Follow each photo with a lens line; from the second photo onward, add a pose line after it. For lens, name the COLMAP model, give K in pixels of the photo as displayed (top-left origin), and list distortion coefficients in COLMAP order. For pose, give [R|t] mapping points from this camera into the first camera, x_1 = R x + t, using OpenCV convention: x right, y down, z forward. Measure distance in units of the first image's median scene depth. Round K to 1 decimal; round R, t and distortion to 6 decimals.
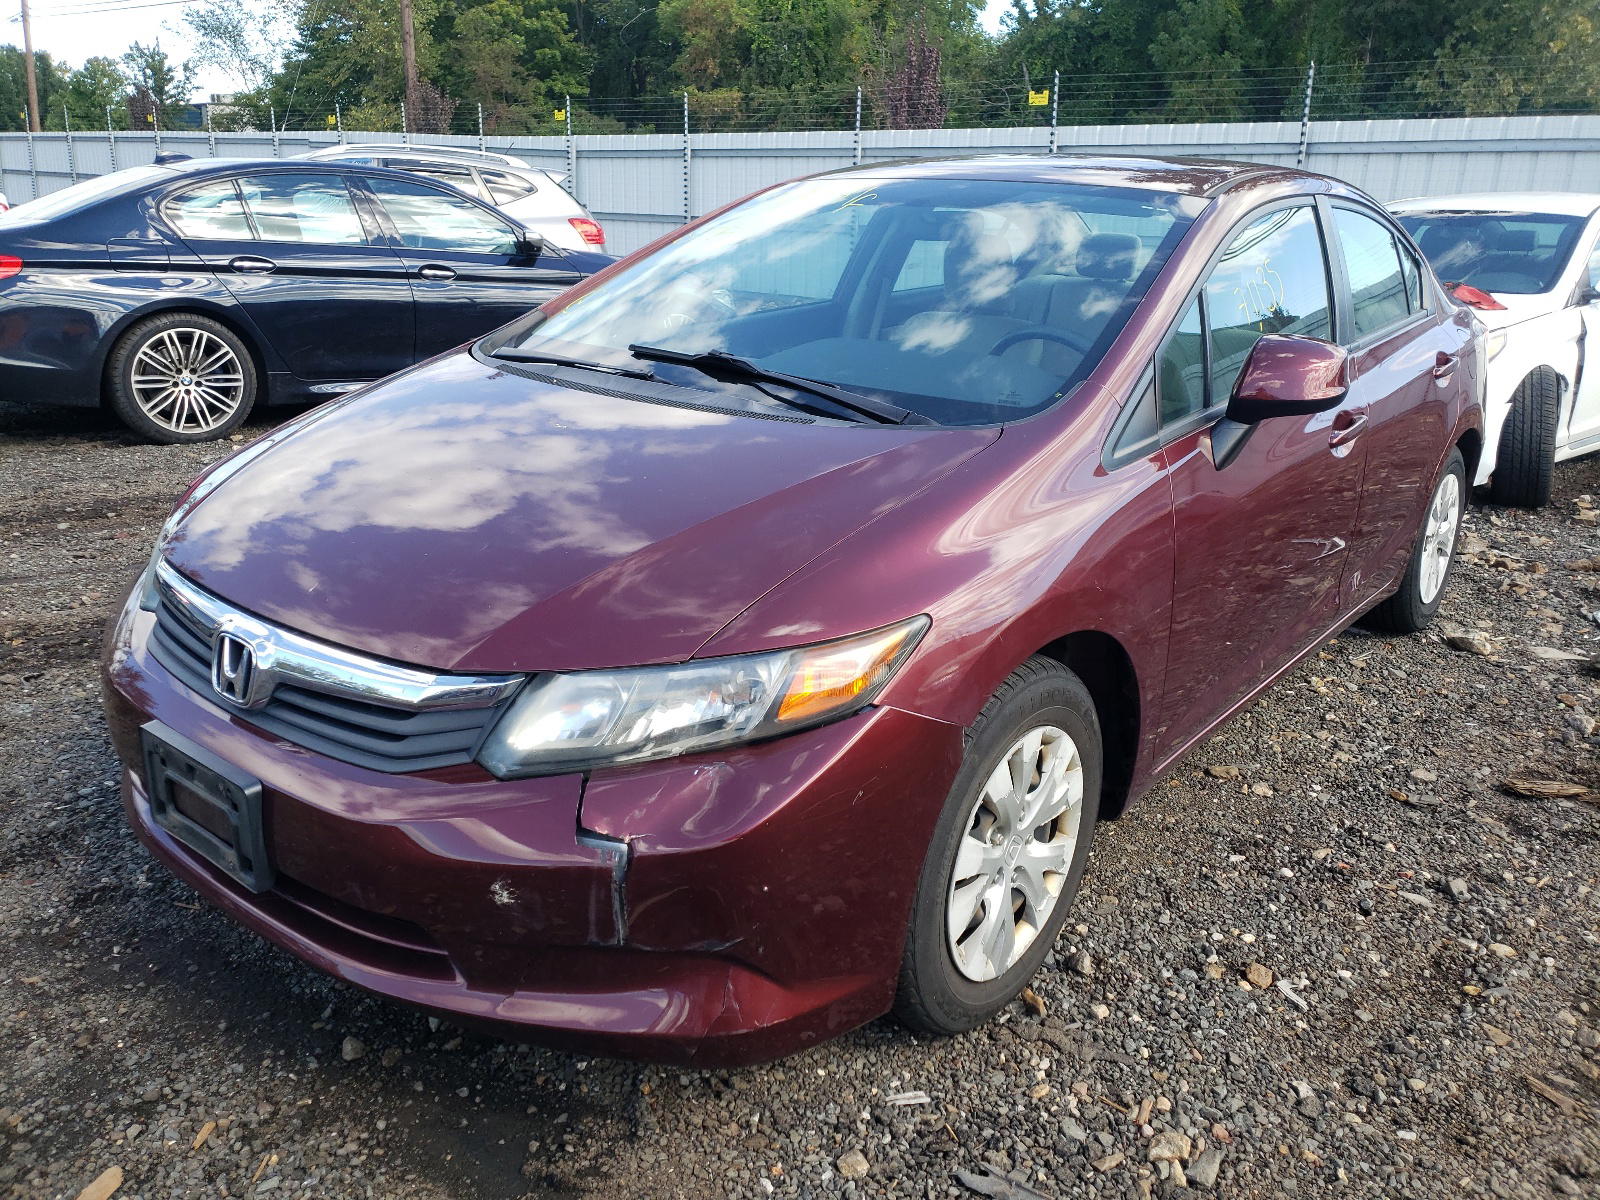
lens RADIAL K [[1289.0, 0, 800.0], [0, 1289.0, 600.0], [0, 0, 1]] dist [0.011001, 0.008560]
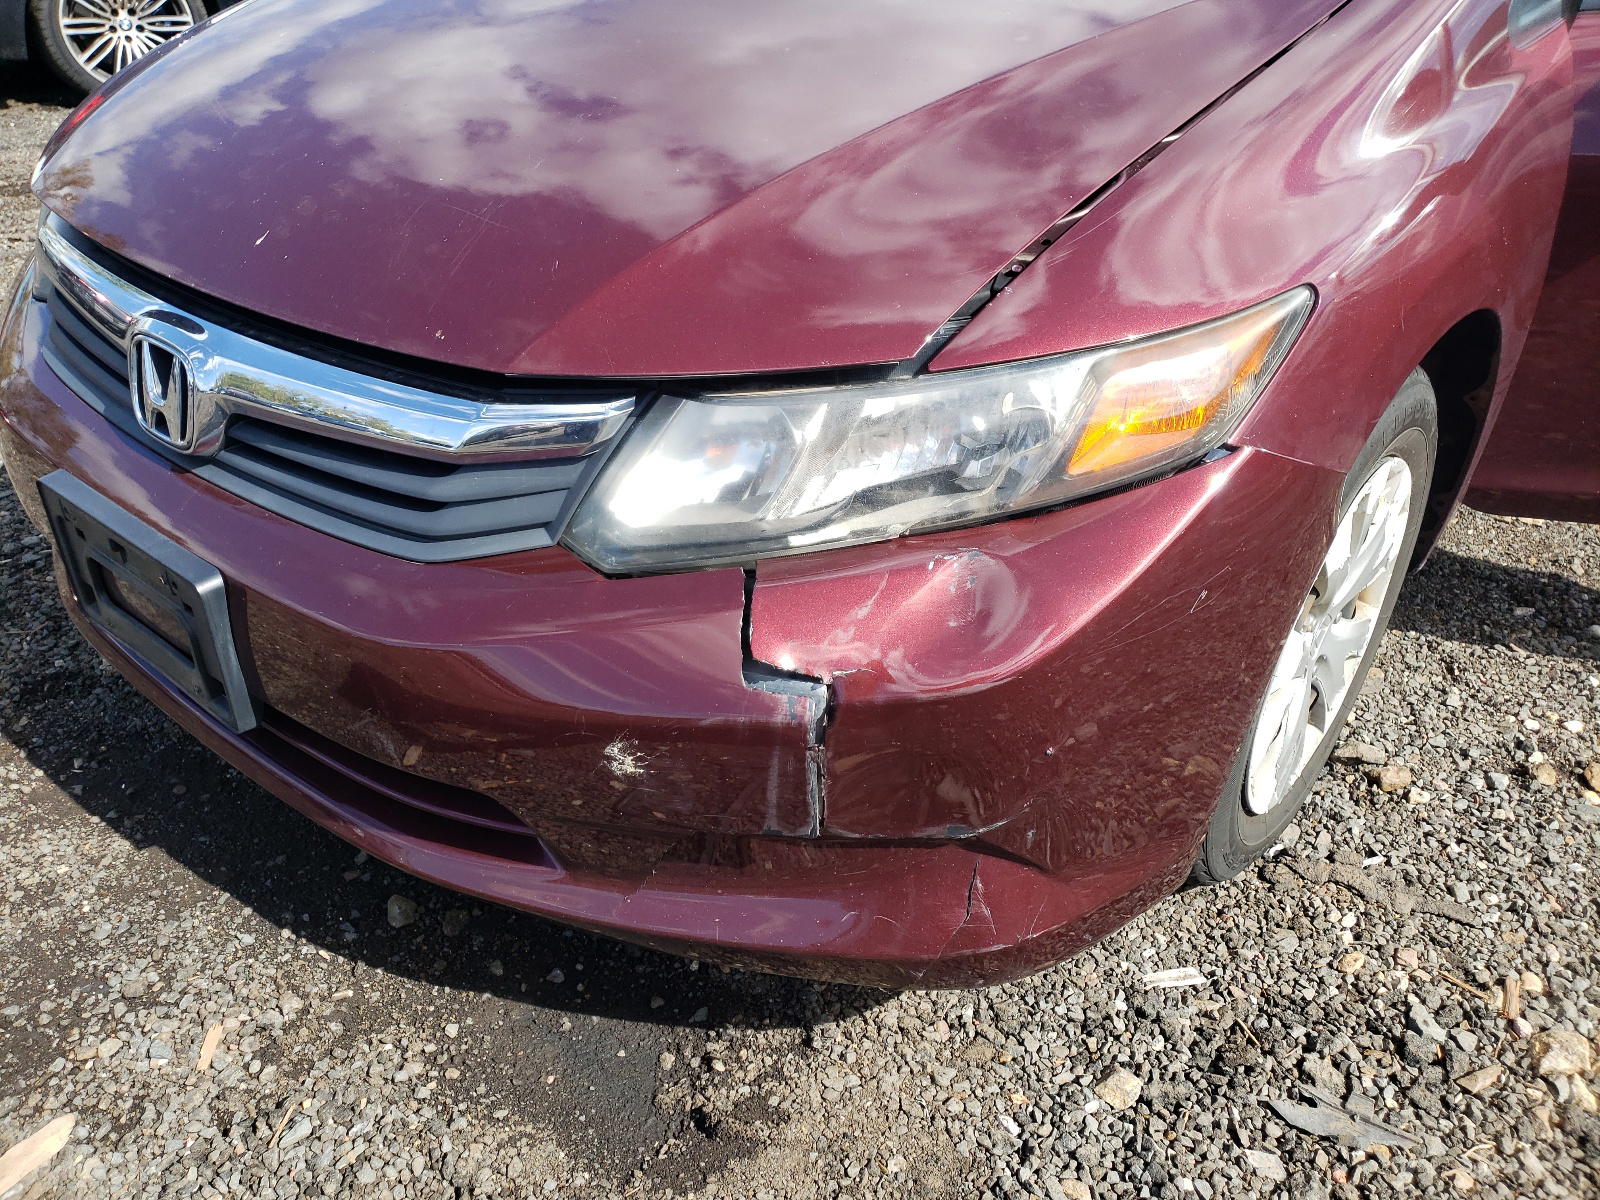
lens RADIAL K [[1289.0, 0, 800.0], [0, 1289.0, 600.0], [0, 0, 1]] dist [0.011001, 0.008560]
pose [[0.999849, -0.013491, -0.010995, -0.118146], [0.015707, 0.971584, 0.236173, 0.006966], [0.007497, -0.236310, 0.971649, 0.356617]]
